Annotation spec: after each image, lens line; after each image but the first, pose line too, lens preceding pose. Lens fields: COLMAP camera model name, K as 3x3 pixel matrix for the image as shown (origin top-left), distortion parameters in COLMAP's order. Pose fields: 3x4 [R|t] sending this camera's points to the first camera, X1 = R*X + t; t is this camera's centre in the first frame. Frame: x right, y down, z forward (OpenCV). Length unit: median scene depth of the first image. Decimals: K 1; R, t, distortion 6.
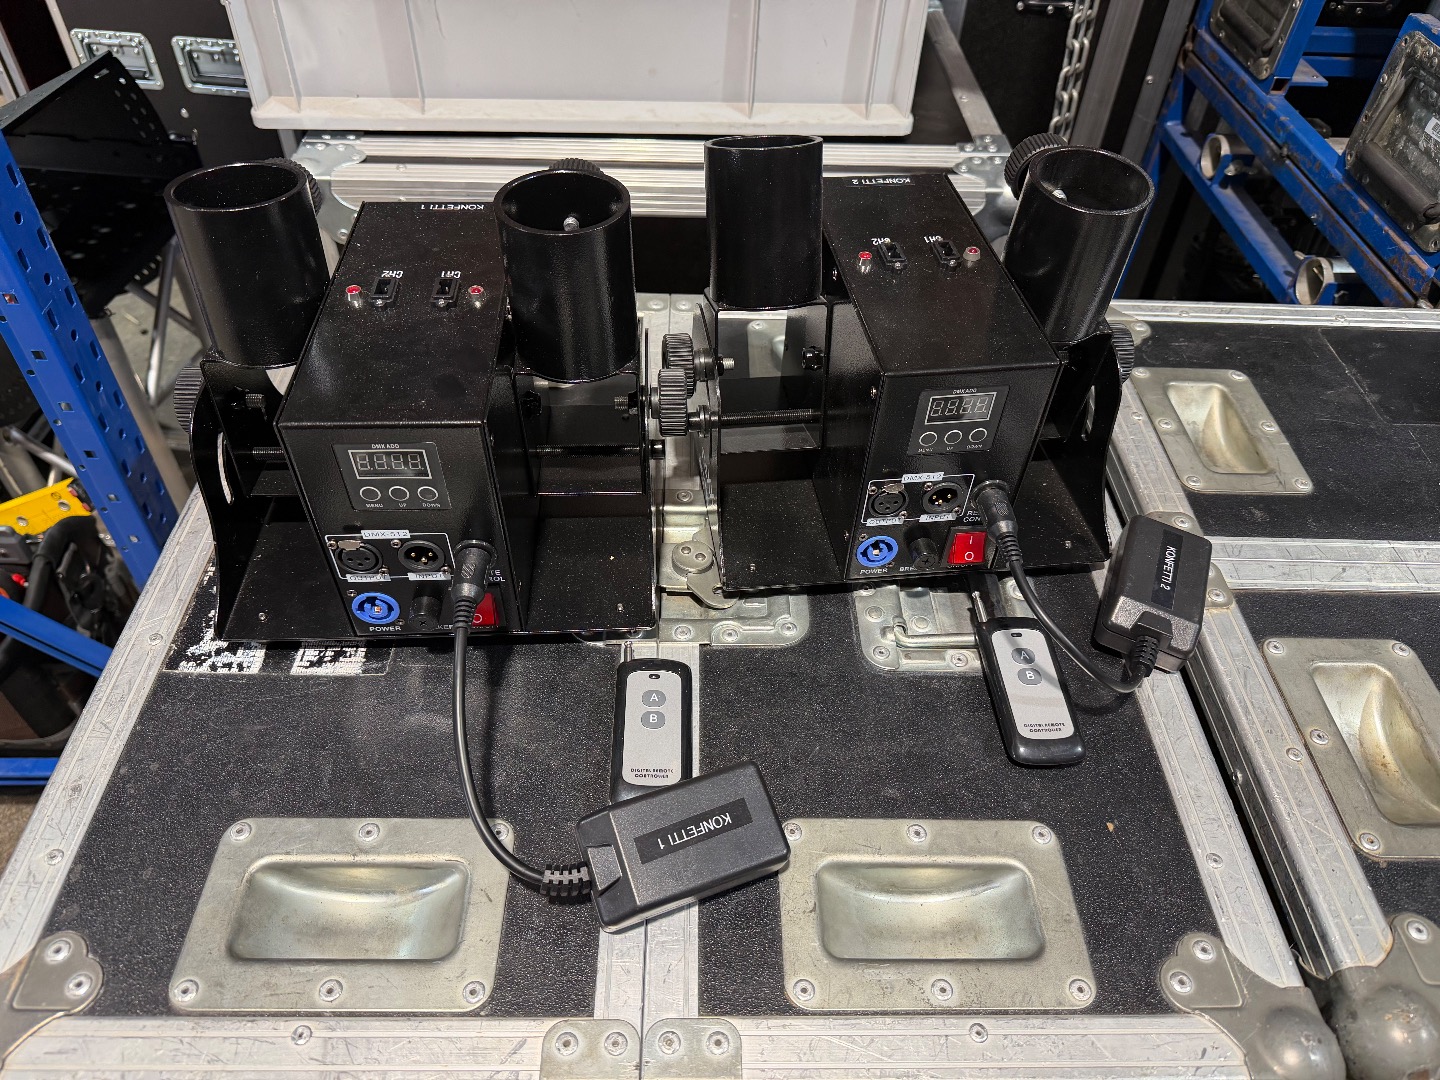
lens RADIAL K [[1023.4, 0, 720.0], [0, 1023.4, 540.0], [0, 0, 1]] dist [0.018716, -0.033985]
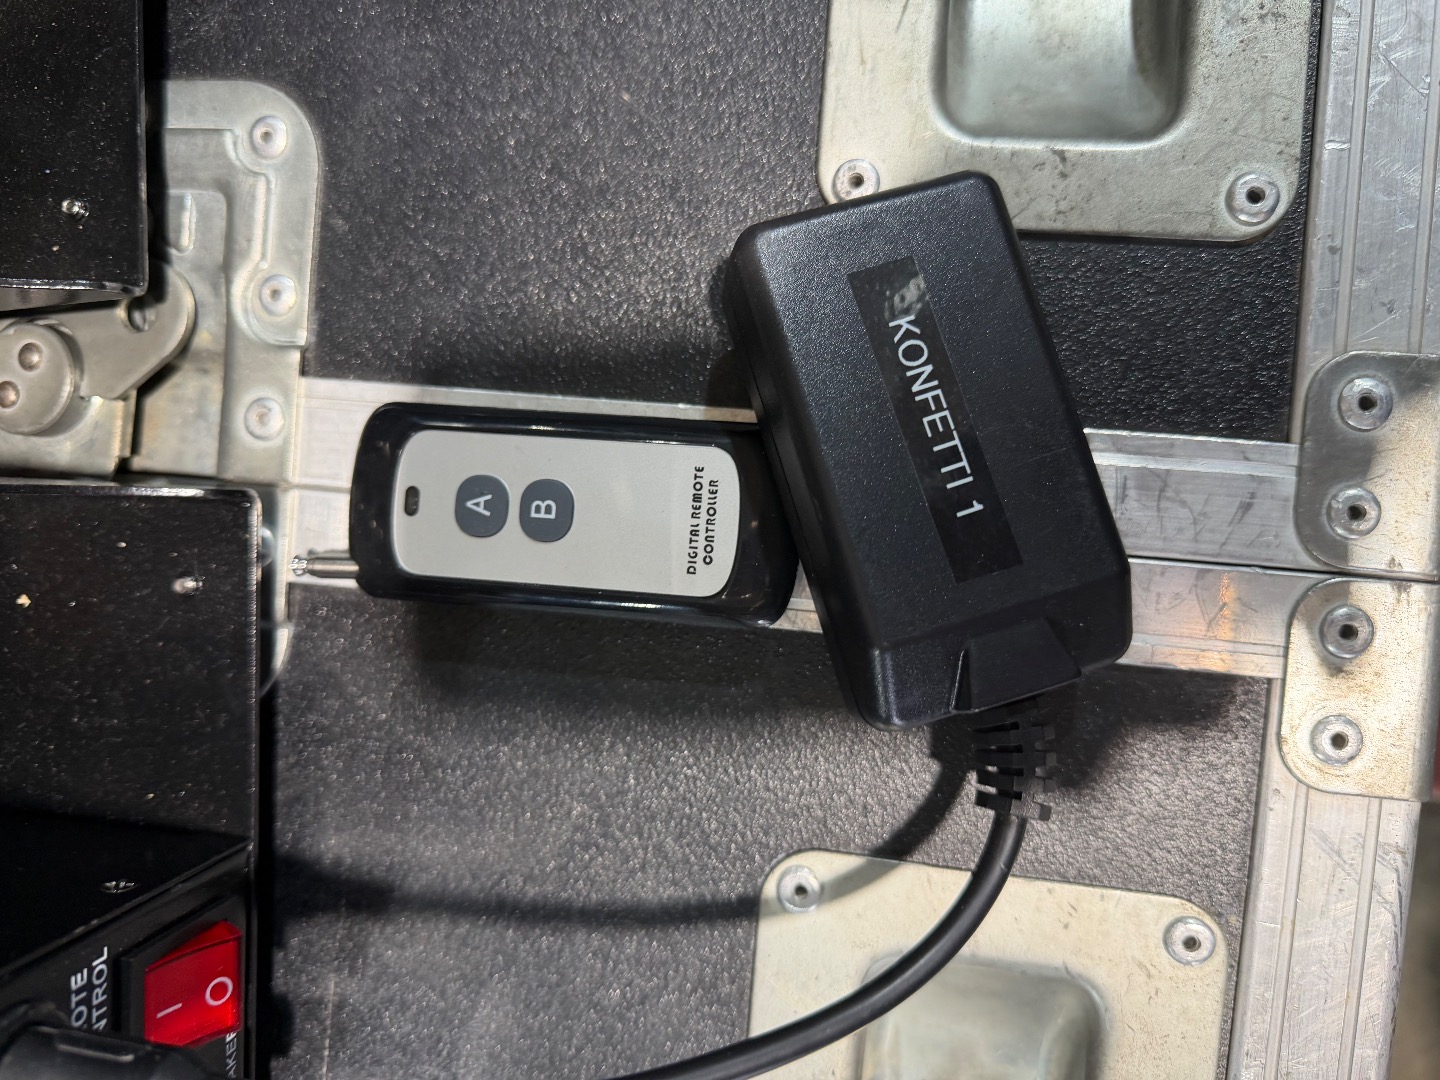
lens RADIAL K [[1108.2, 0, 719.5], [0, 1108.2, 510.4], [0, 0, 1]] dist [0.007807, -0.046891]
pose [[0.081744, -0.995288, -0.052153, -0.035424], [0.818530, 0.037188, 0.573259, -0.005825], [-0.568619, -0.089549, 0.817712, 0.576570]]
